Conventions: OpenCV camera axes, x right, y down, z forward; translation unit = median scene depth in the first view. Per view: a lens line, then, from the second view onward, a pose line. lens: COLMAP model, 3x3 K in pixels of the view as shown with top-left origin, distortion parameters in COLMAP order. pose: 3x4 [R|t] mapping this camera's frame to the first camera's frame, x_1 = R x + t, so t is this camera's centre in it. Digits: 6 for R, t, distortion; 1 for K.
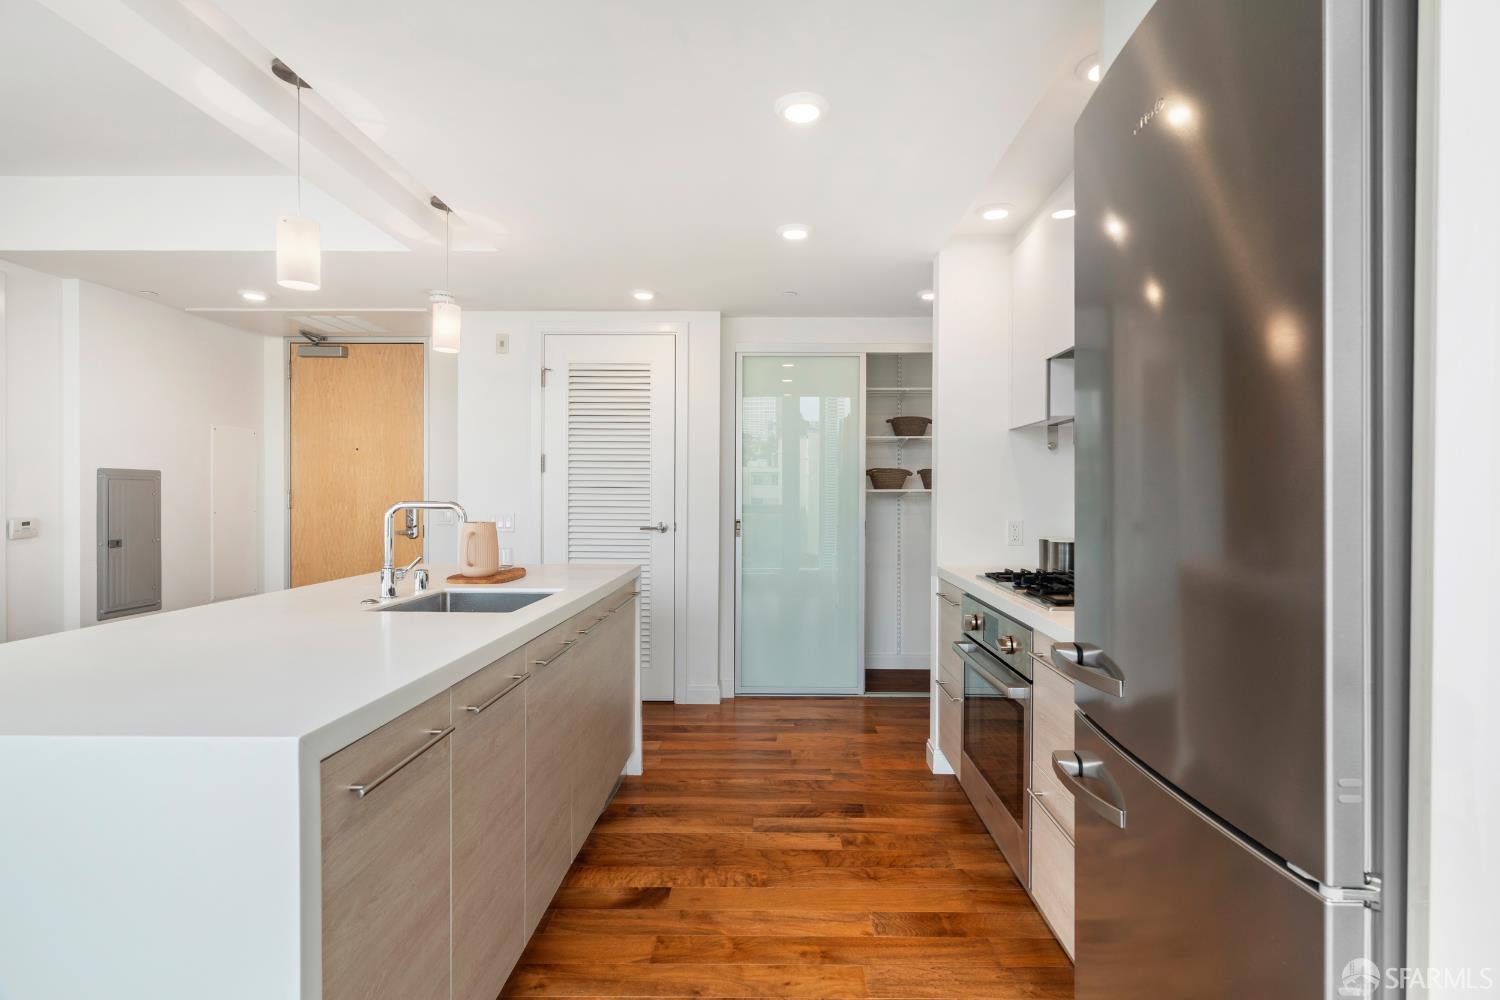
lens RADIAL K [[725.9, 0, 755.0], [0, 725.9, 501.2], [0, 0, 1]] dist [-0.004951, 0.003154]
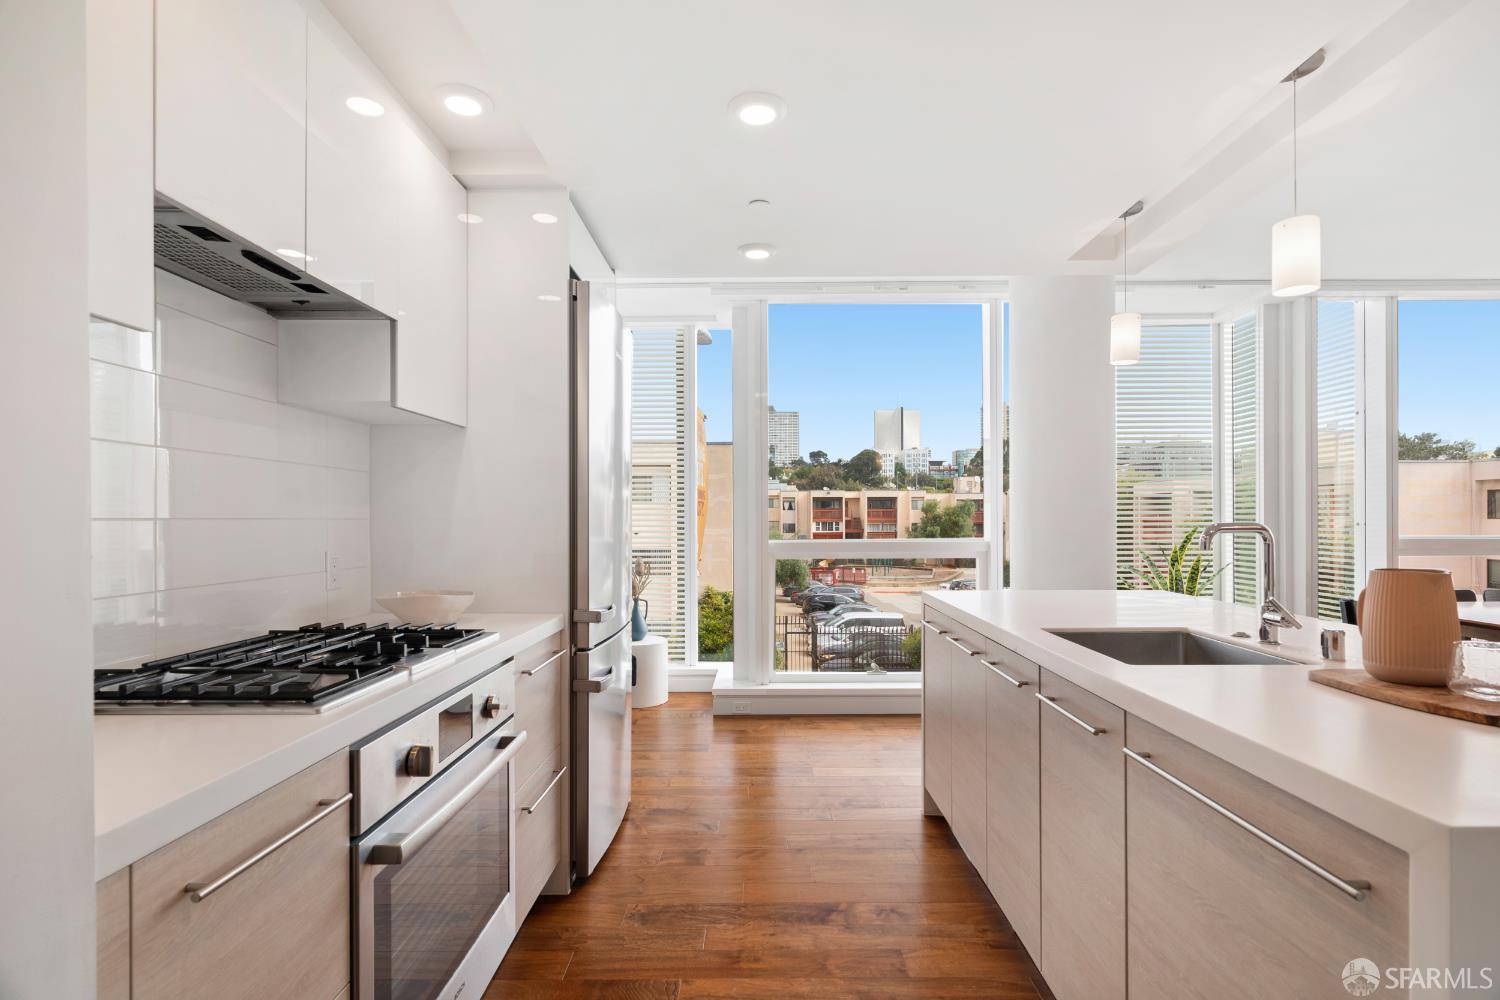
lens RADIAL K [[725.9, 0, 753.5], [0, 725.9, 513.2], [0, 0, 1]] dist [-0.004951, 0.003154]
pose [[-0.999772, -0.001652, -0.021289, 0.093687], [-0.001473, 0.999963, -0.008423, -0.002422], [0.021302, -0.008390, -0.999738, 2.013868]]
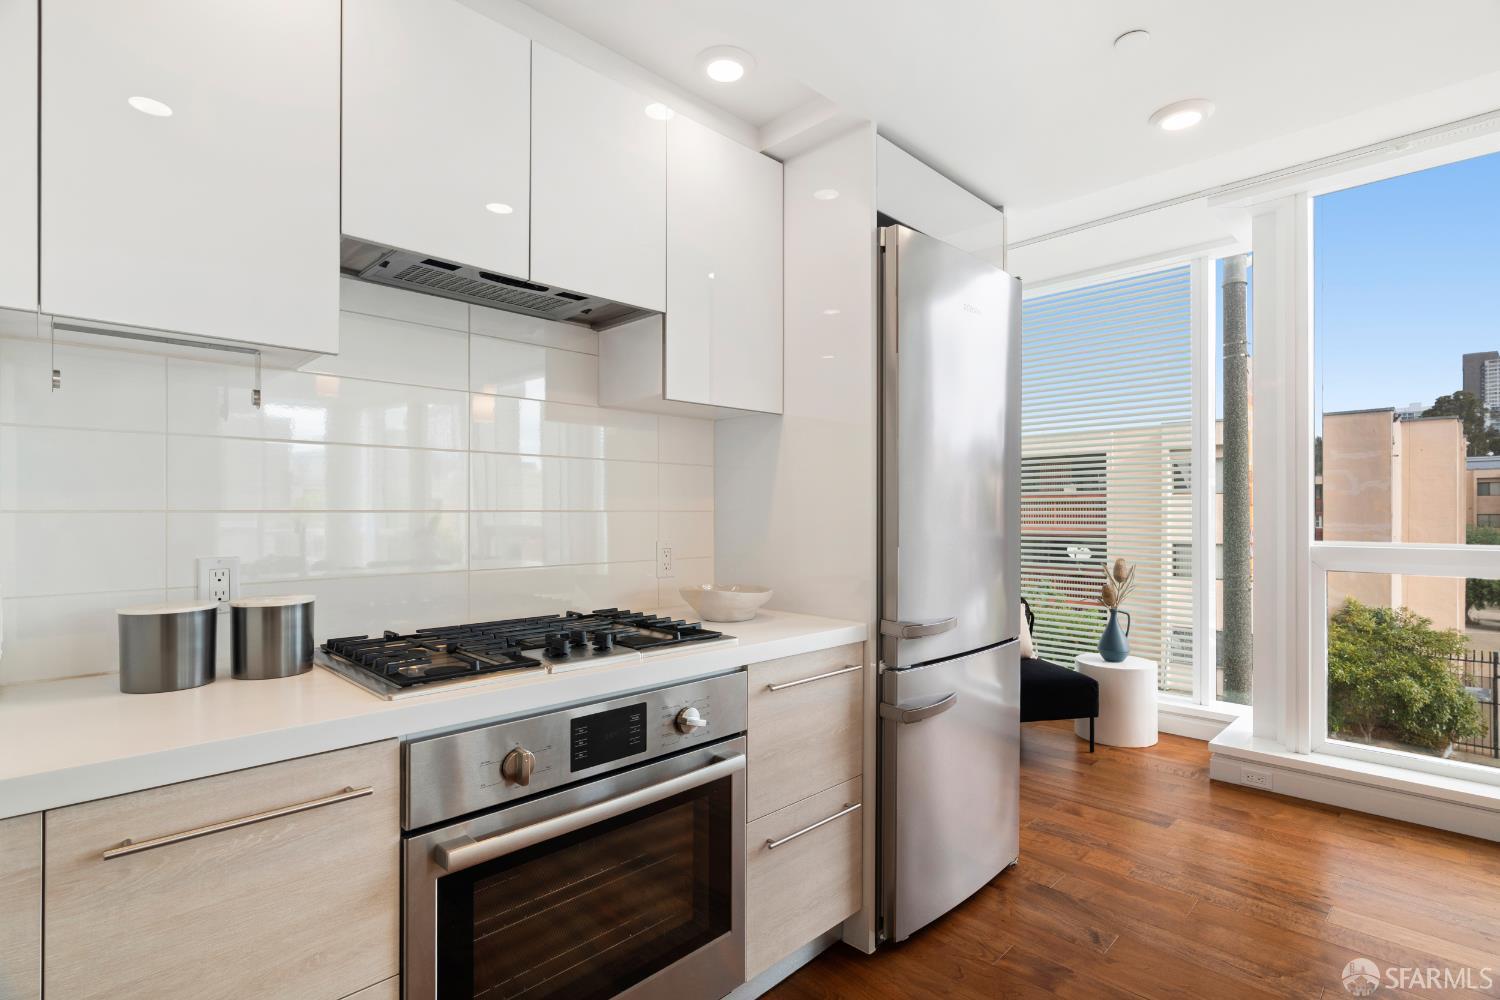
lens RADIAL K [[725.9, 0, 752.5], [0, 725.9, 506.4], [0, 0, 1]] dist [-0.004951, 0.003154]
pose [[-0.733610, 0.001214, 0.679569, -0.187973], [-0.002362, 0.999988, -0.004336, -0.004920], [-0.679566, -0.004786, -0.733599, 1.673639]]
